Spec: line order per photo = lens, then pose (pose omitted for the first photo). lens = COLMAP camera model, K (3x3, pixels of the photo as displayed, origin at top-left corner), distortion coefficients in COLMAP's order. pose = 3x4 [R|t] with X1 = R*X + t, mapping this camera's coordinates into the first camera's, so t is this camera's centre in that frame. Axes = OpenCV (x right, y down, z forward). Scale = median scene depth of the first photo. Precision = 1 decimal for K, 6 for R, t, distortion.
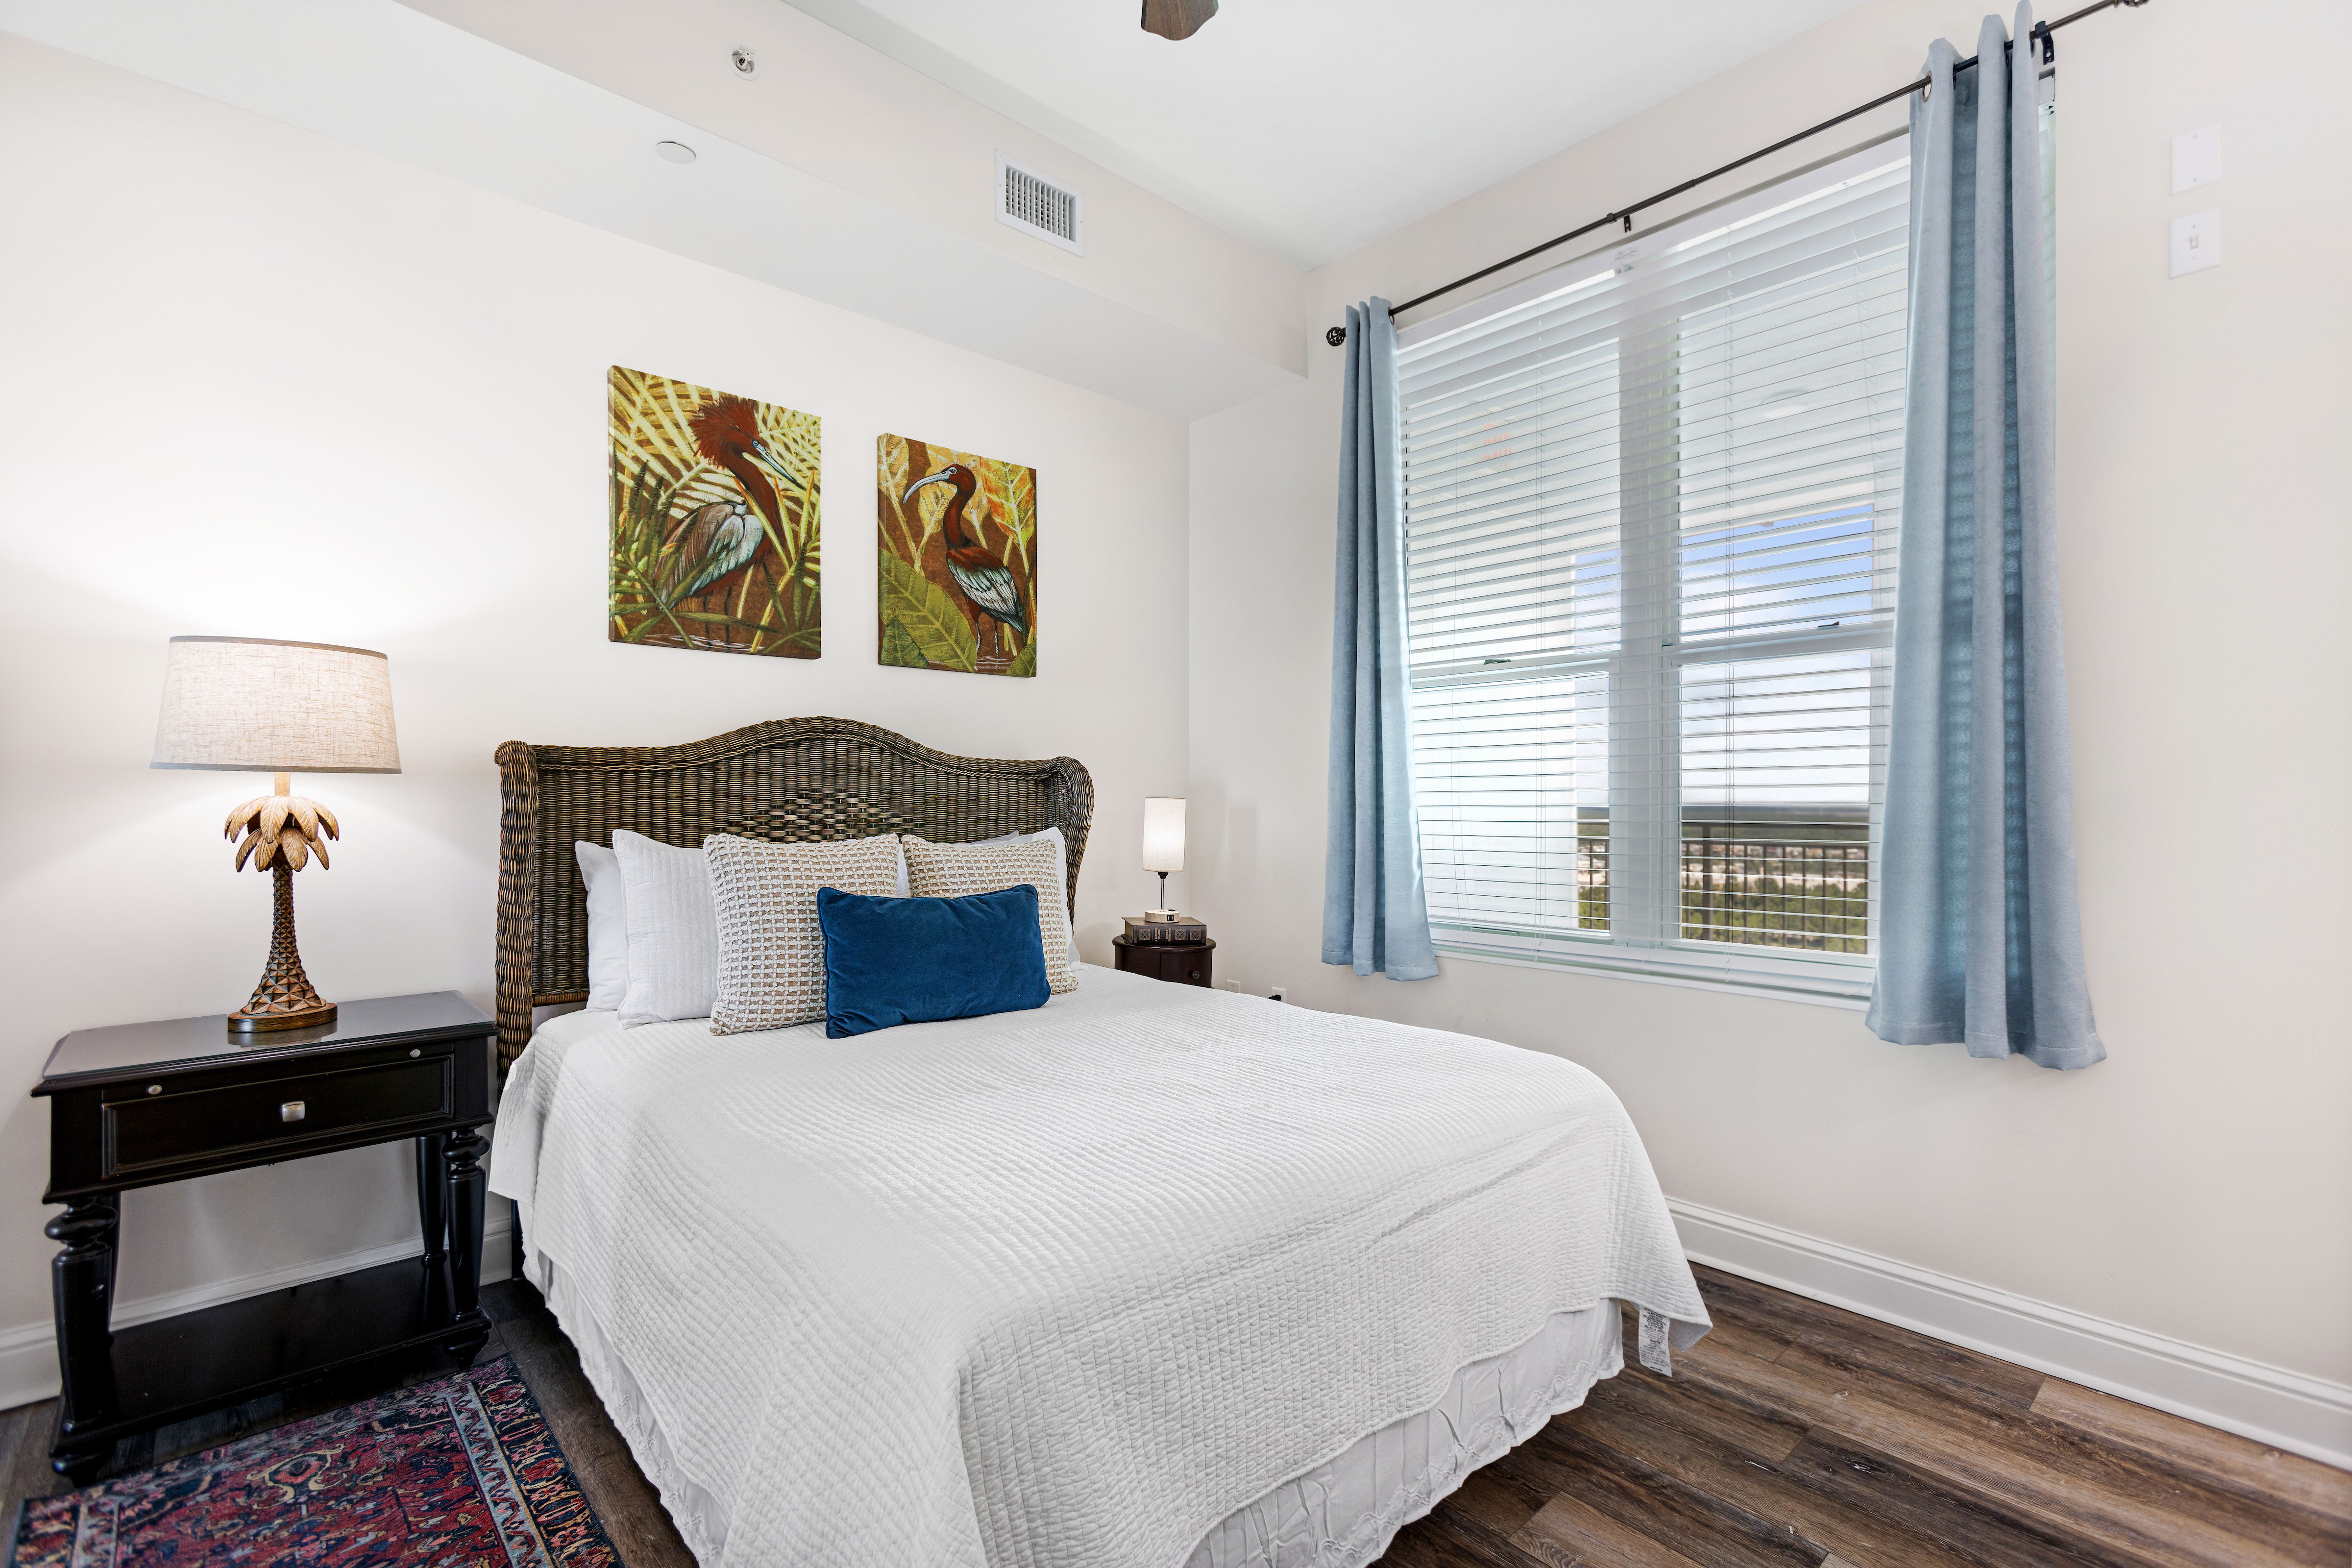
lens RADIAL K [[1064.7, 0, 1168.0], [0, 1064.7, 800.2], [0, 0, 1]] dist [-0.005564, 0.003124]
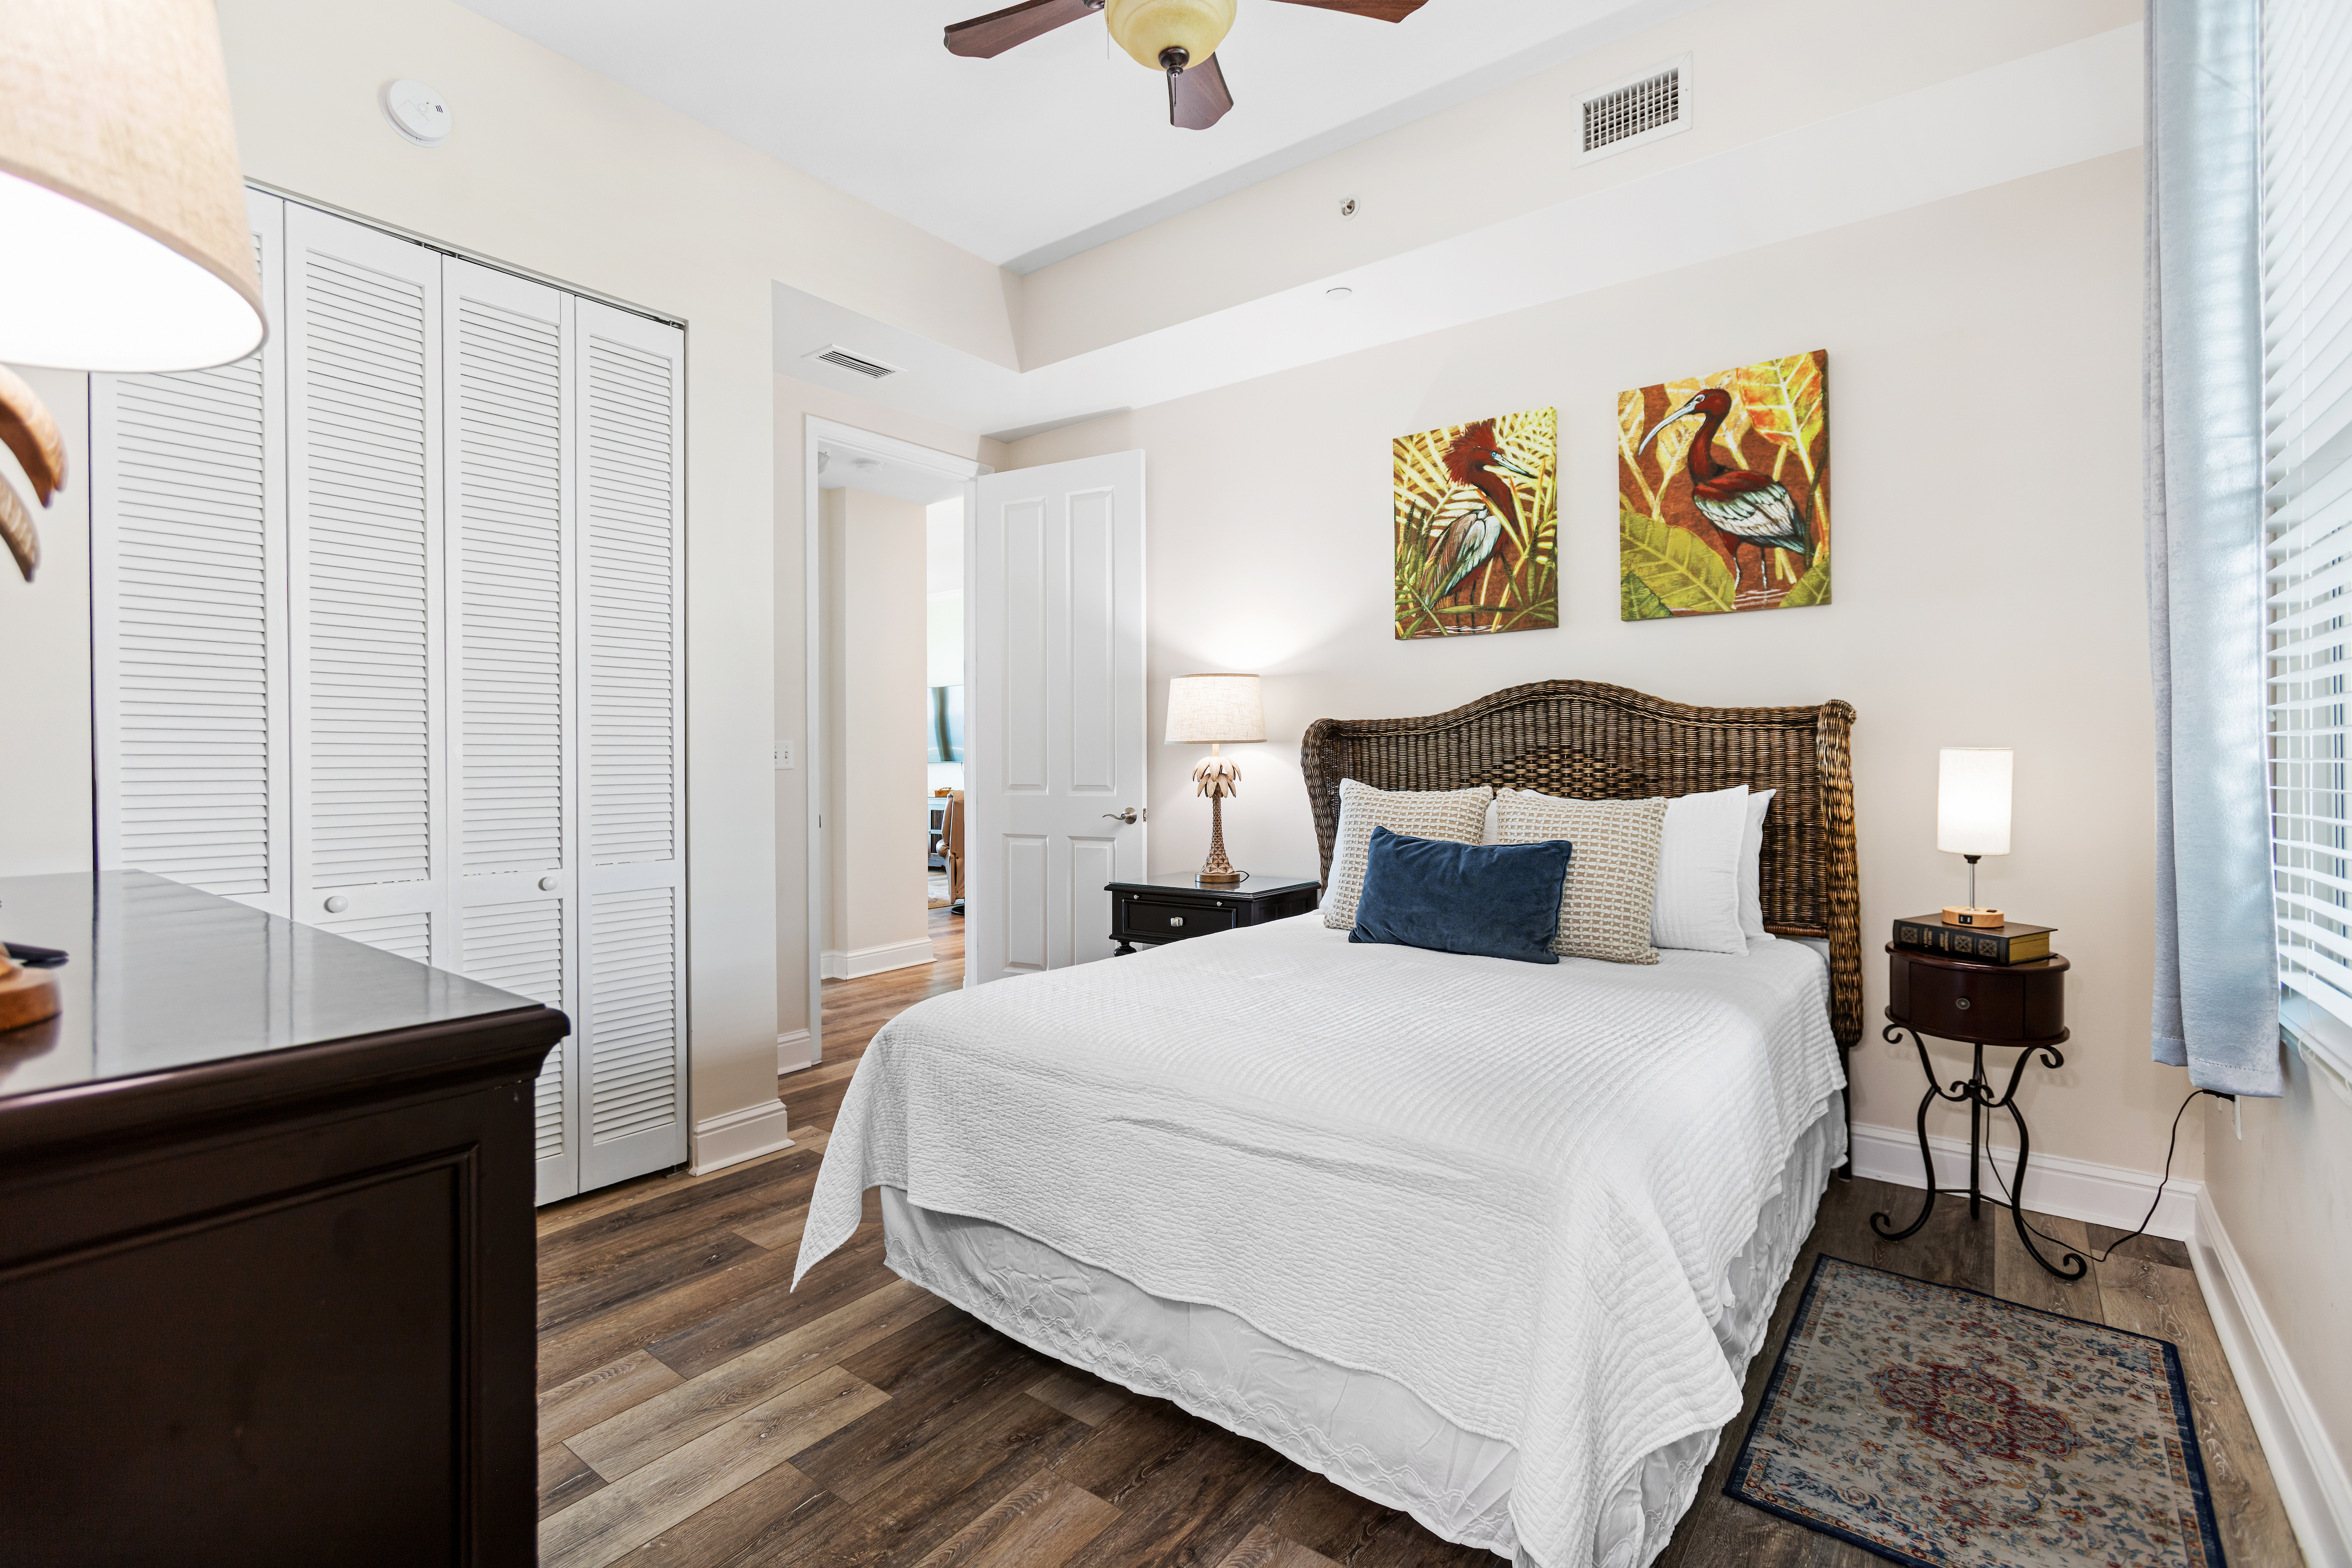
lens RADIAL K [[1064.7, 0, 1167.5], [0, 1064.7, 765.0], [0, 0, 1]] dist [-0.005564, 0.003124]
pose [[0.184971, 0.002845, -0.982740, 0.698573], [0.007281, 0.999964, 0.004265, 0.001743], [0.982717, -0.007944, 0.184944, 0.416783]]
